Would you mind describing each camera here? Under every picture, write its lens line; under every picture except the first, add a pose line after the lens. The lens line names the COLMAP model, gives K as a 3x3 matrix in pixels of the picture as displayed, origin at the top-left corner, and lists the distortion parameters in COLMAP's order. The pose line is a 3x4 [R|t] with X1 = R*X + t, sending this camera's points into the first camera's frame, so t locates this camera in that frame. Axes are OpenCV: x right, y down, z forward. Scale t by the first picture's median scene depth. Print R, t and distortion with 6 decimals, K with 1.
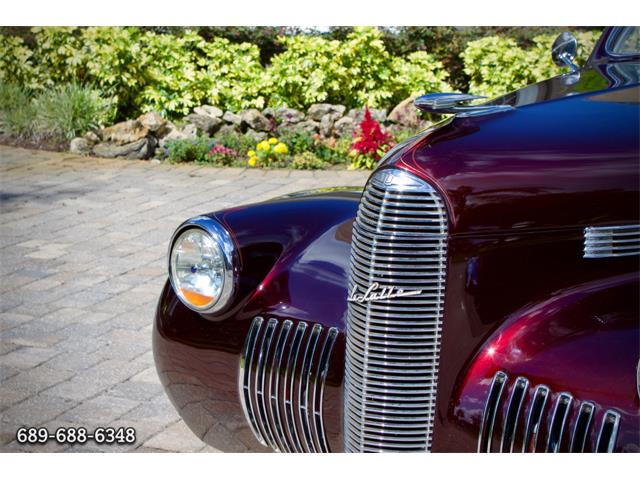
lens RADIAL K [[1293.1, 0, 320.3], [0, 1293.1, 240.8], [0, 0, 1]] dist [0.019163, 0.000000]
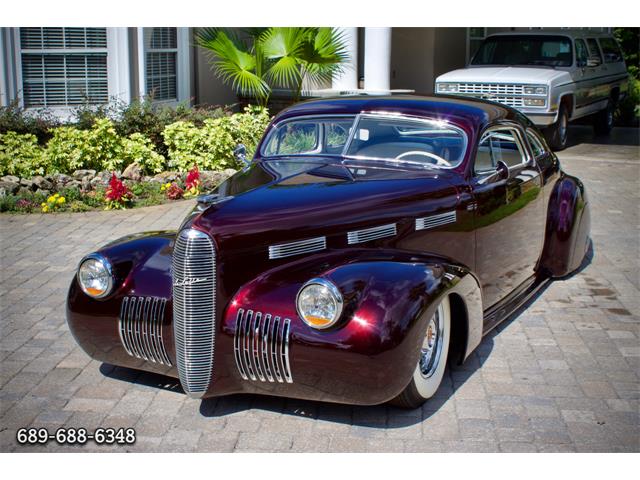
lens RADIAL K [[1293.1, 0, 319.8], [0, 1293.1, 240.0], [0, 0, 1]] dist [0.019163, 0.000000]
pose [[0.951631, -0.080418, 0.296533, -0.203156], [0.075922, 0.996757, 0.026668, -0.038313], [-0.297716, -0.002865, 0.954650, -0.645034]]
